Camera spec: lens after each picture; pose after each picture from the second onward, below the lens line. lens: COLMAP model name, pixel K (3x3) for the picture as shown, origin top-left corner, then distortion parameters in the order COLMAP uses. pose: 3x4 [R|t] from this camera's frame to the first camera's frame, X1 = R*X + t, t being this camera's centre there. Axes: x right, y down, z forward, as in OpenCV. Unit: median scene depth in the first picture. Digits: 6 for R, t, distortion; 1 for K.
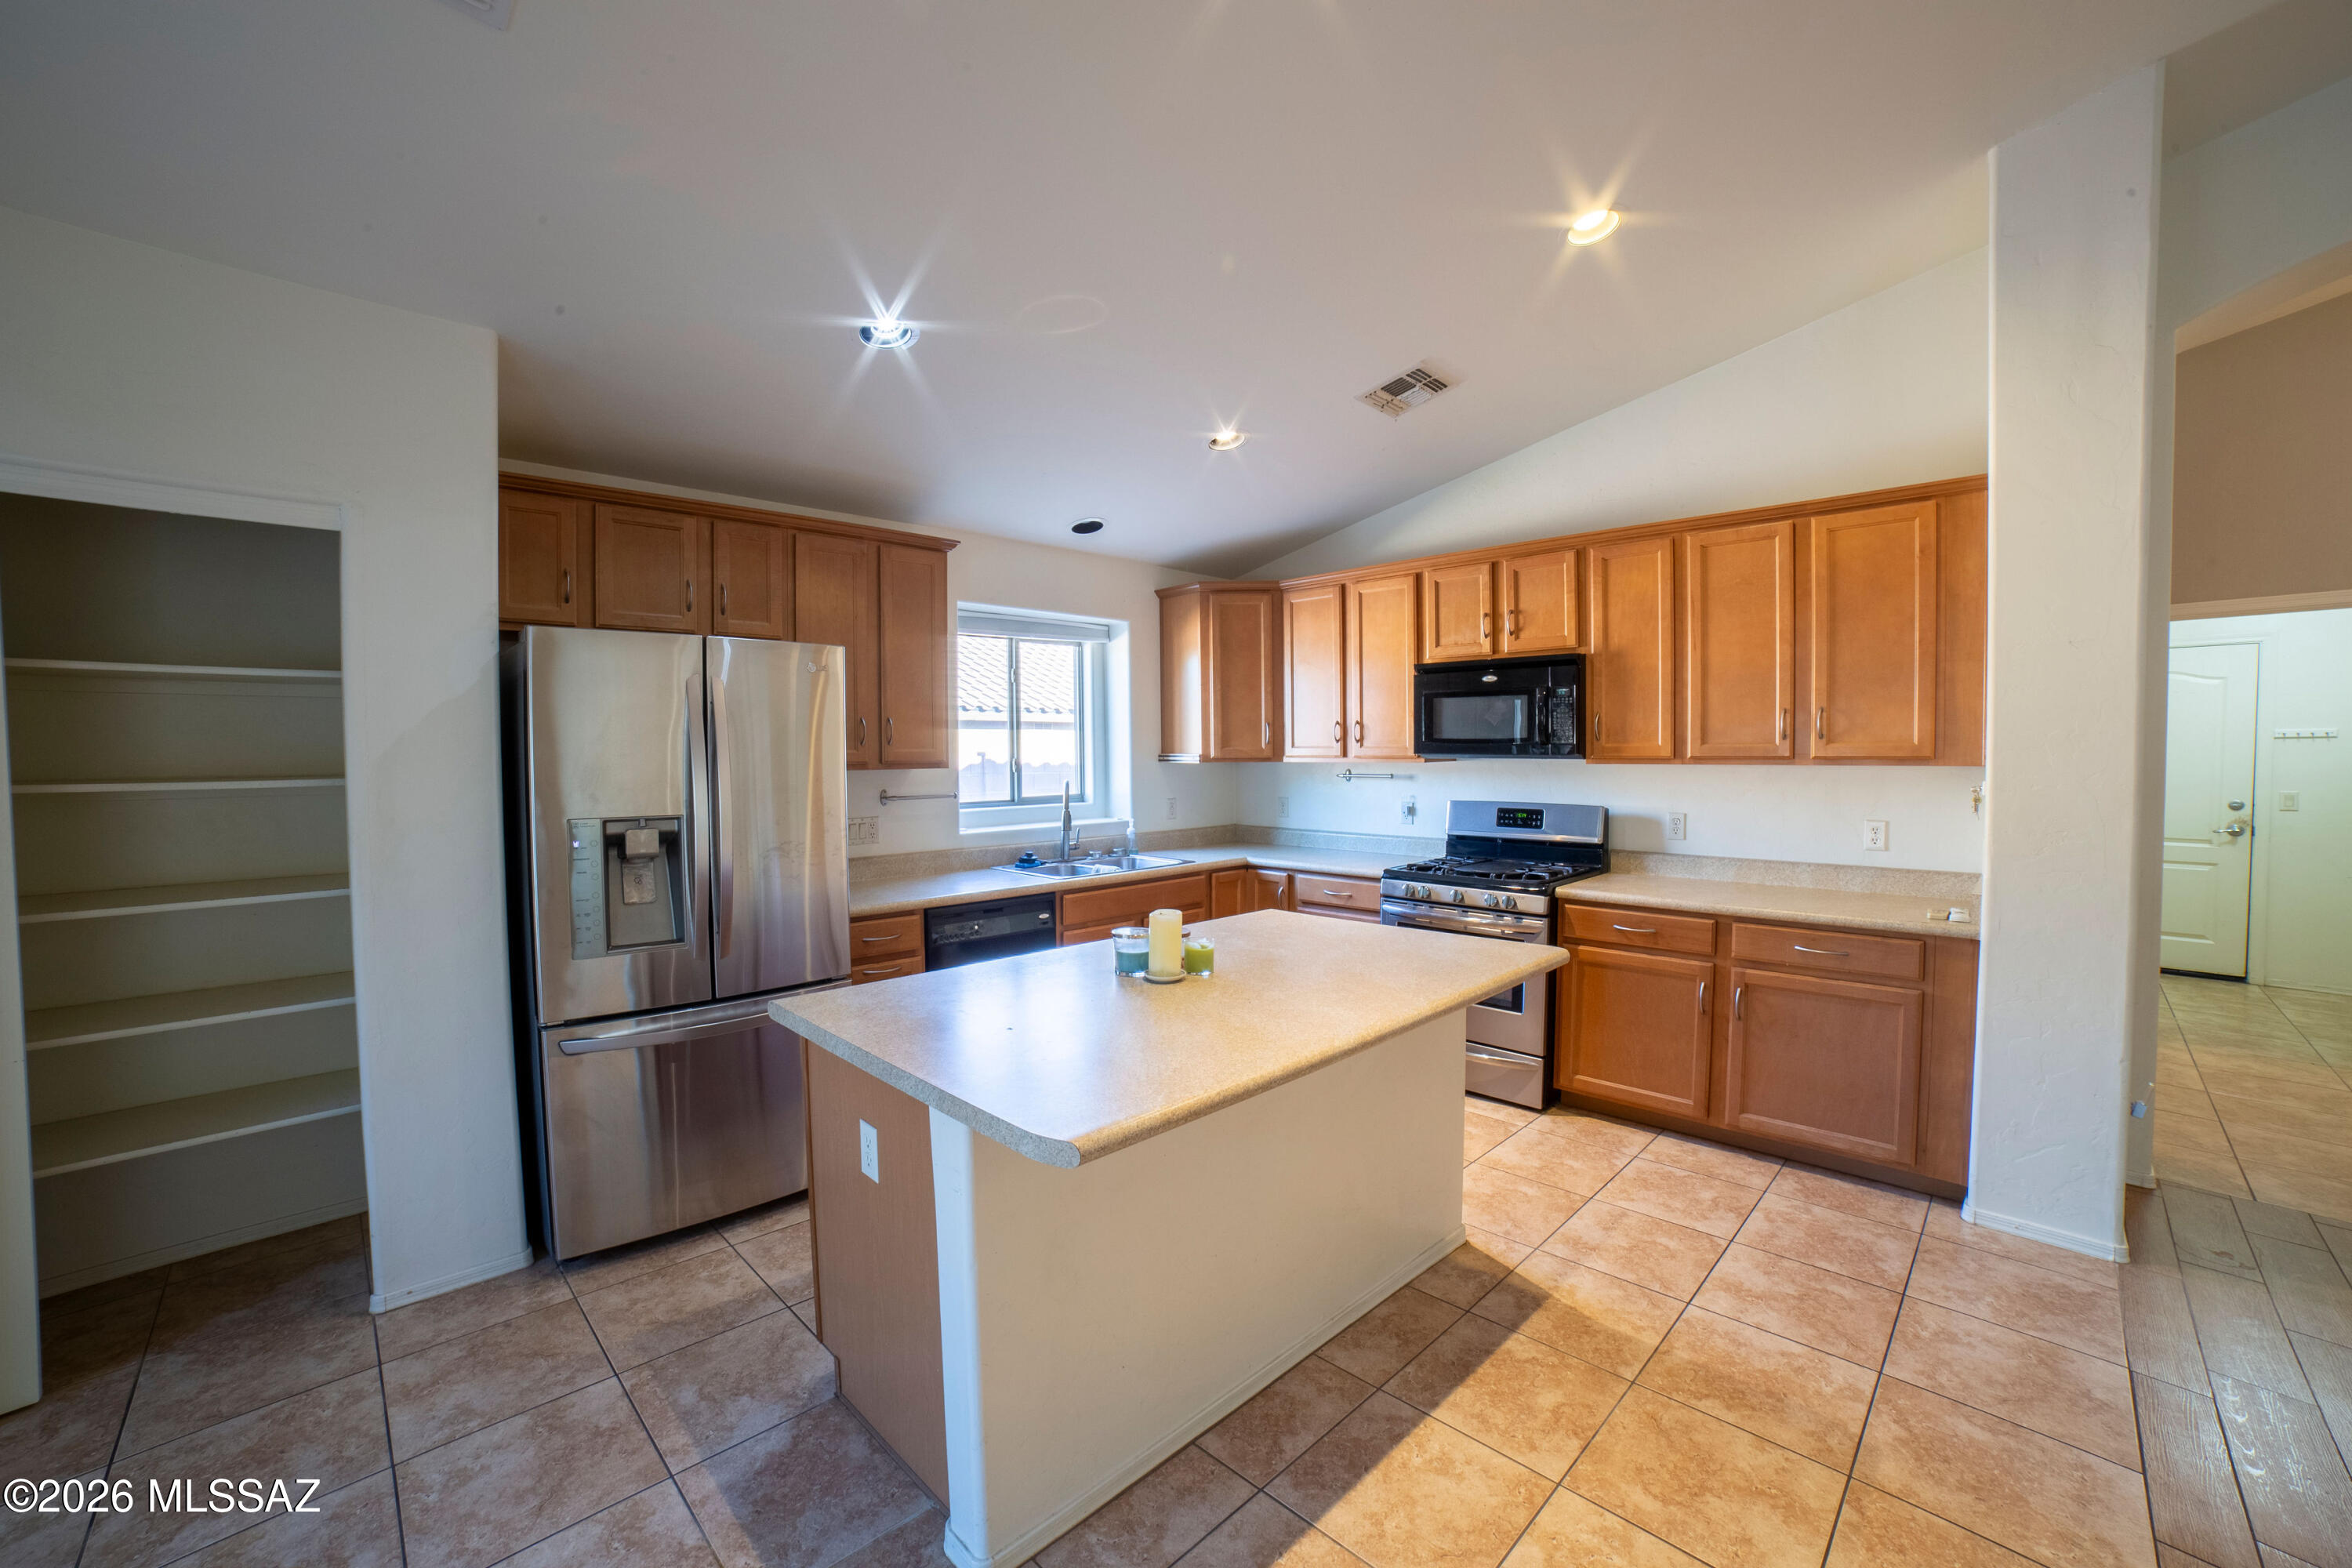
lens RADIAL K [[943.5, 0, 1158.7], [0, 943.5, 782.9], [0, 0, 1]] dist [-0.109858, 0.038224]
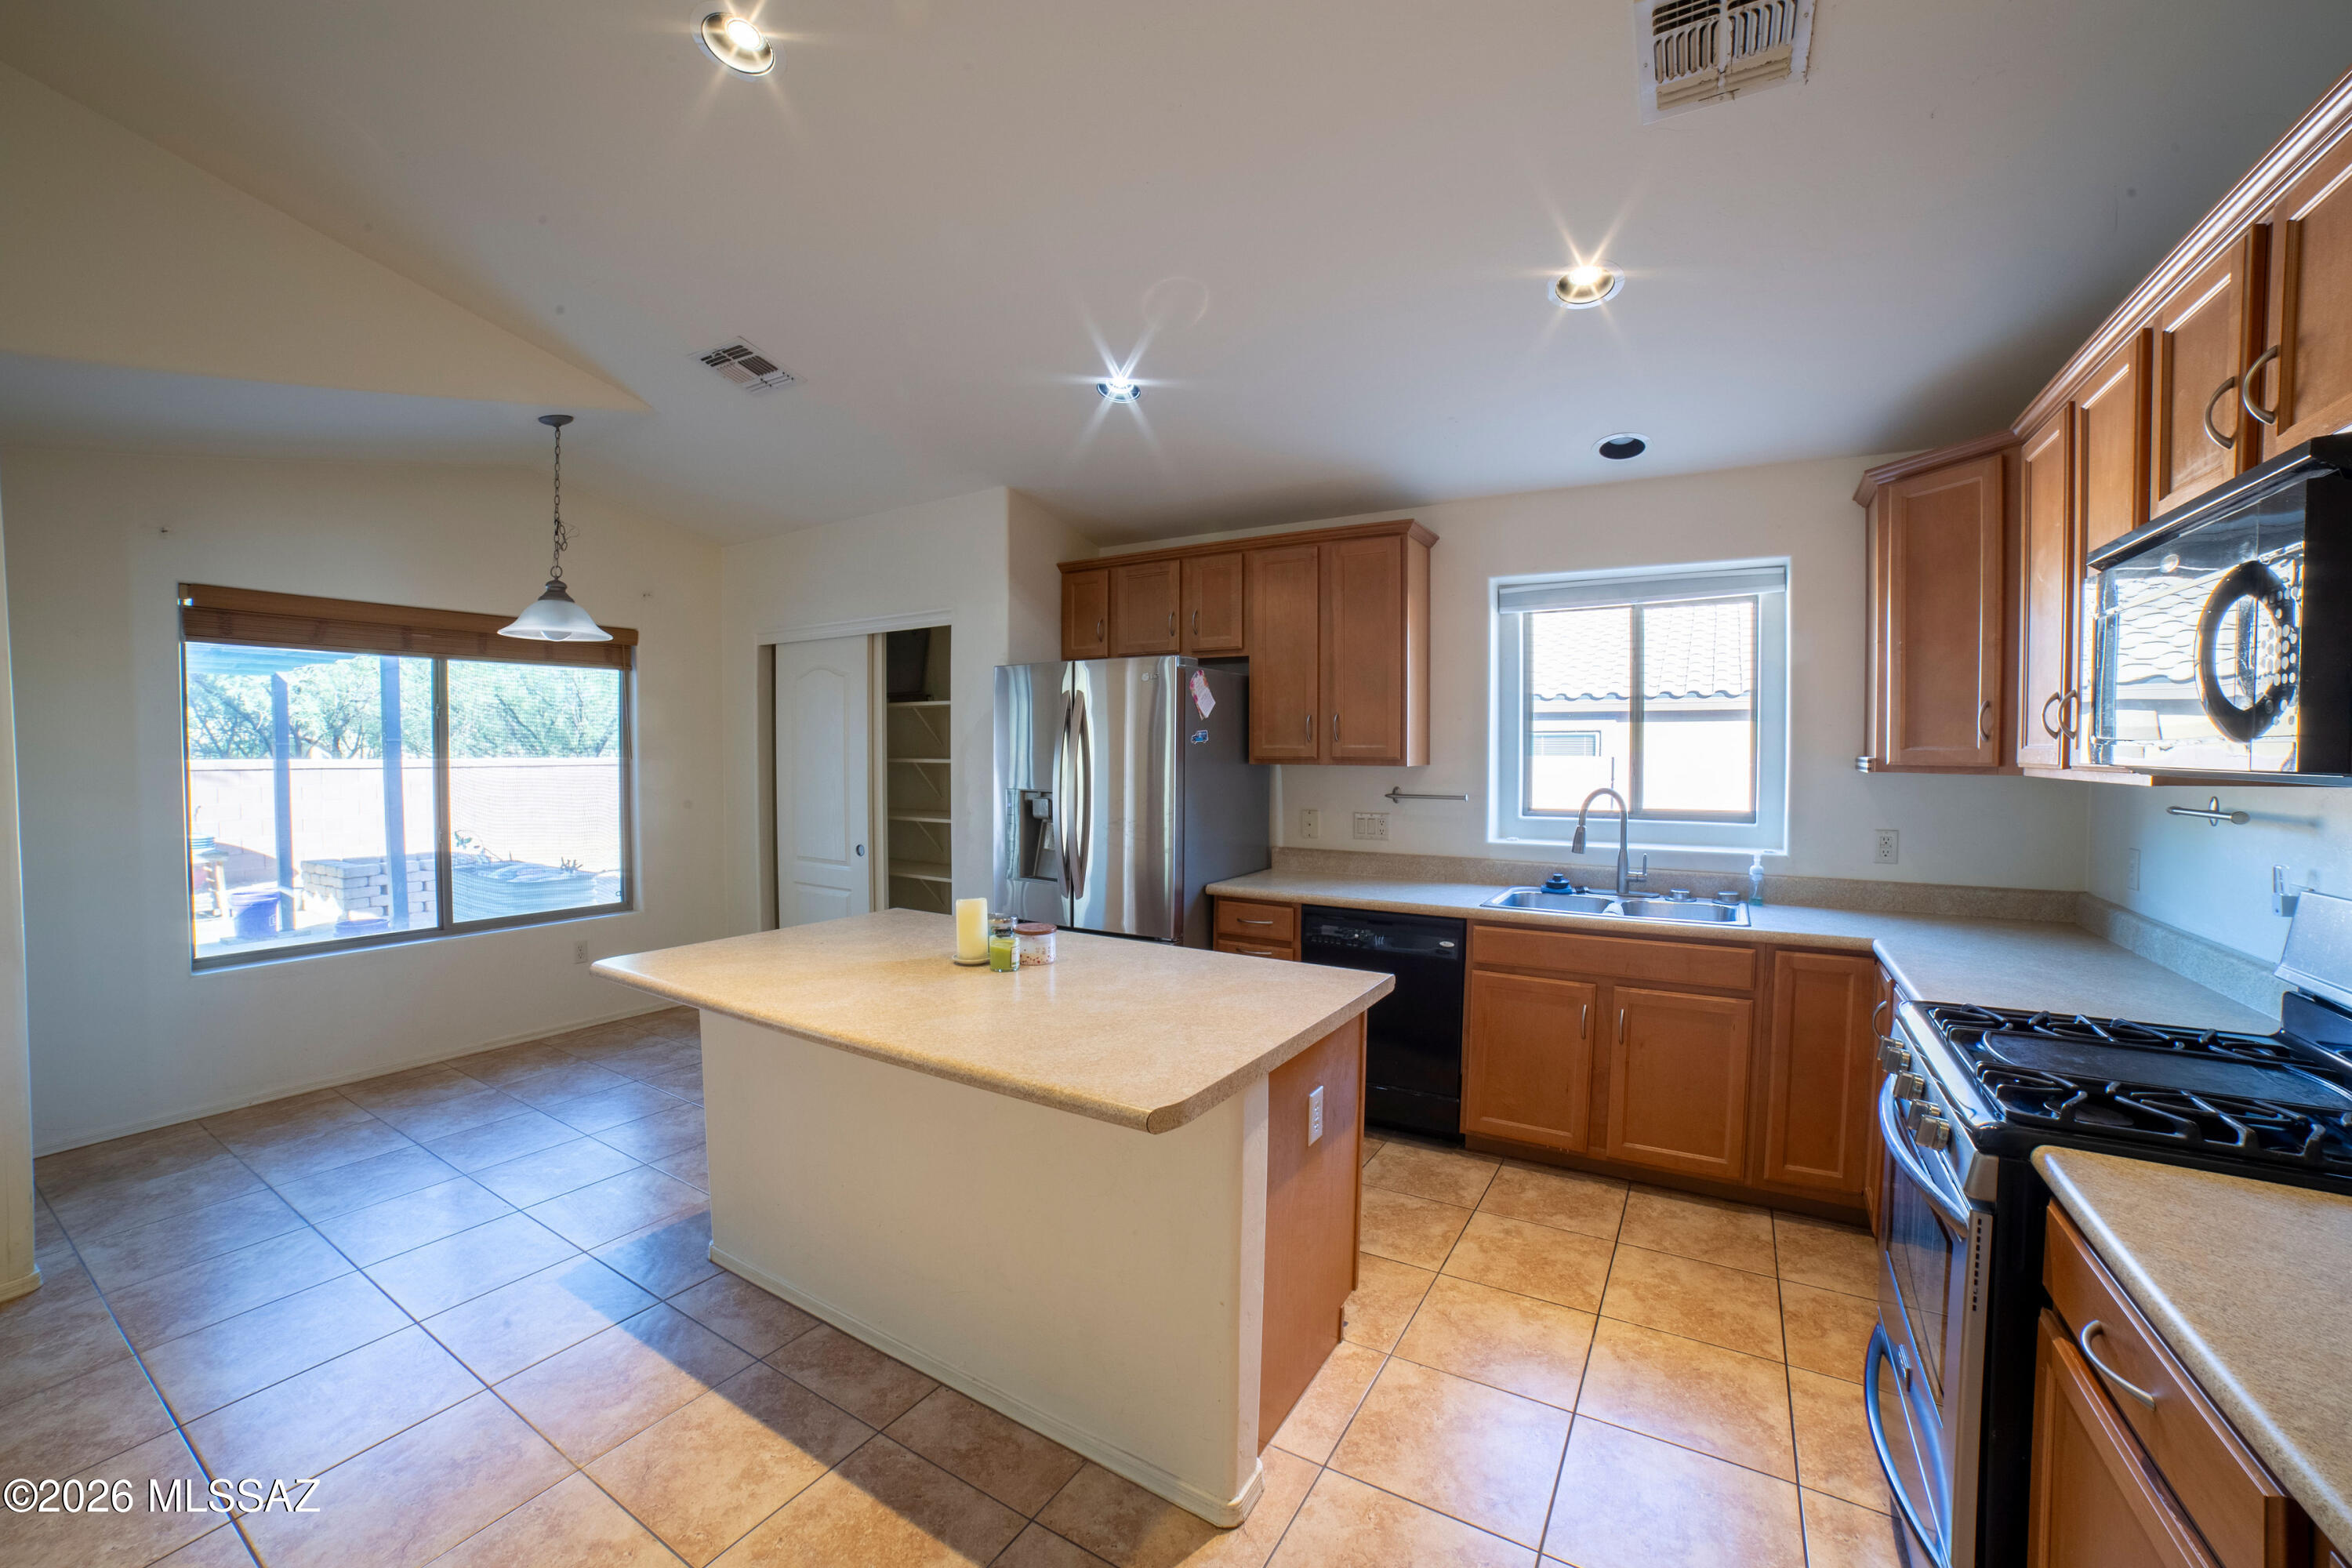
lens RADIAL K [[943.5, 0, 1158.7], [0, 943.5, 782.9], [0, 0, 1]] dist [-0.109858, 0.038224]
pose [[0.235836, 0.044369, -0.970779, 0.687377], [-0.038479, 0.998600, 0.036293, -0.025739], [0.971031, 0.028796, 0.237213, 0.605613]]
